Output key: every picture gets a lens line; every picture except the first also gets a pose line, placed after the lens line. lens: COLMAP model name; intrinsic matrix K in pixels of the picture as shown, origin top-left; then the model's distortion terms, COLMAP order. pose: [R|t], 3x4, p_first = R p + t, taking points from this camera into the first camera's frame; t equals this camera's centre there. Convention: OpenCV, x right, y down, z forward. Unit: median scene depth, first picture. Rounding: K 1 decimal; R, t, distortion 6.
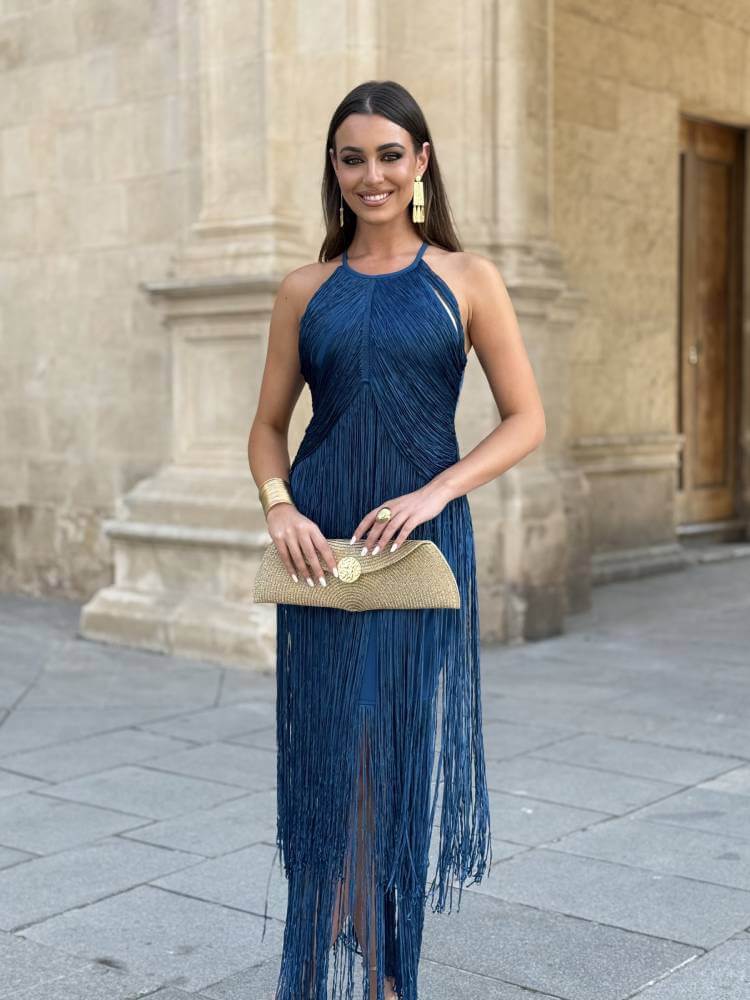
lens RADIAL K [[1523.4, 0, 374.5], [0, 1523.4, 500.8], [0, 0, 1]] dist [0.068652, 0.000000]
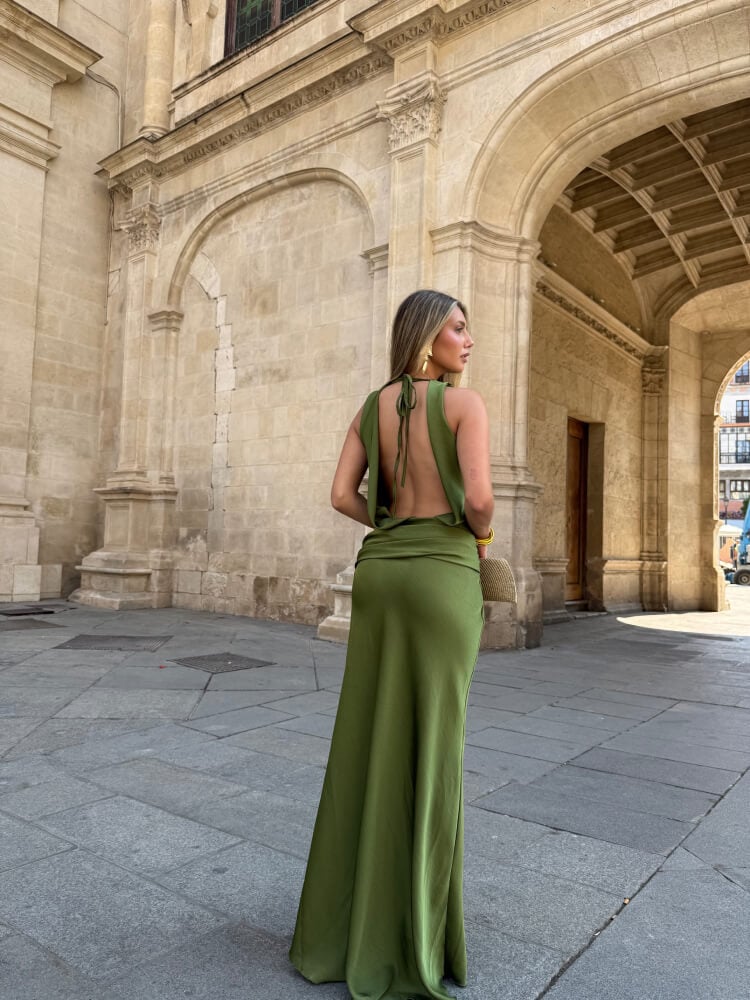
lens RADIAL K [[718.7, 0, 375.8], [0, 718.7, 498.5], [0, 0, 1]] dist [0.050336, -0.001105]
pose [[0.998567, 0.044404, 0.029879, -0.123326], [-0.040181, 0.990760, -0.129537, 0.018697], [-0.035355, 0.128150, 0.991124, -0.022276]]
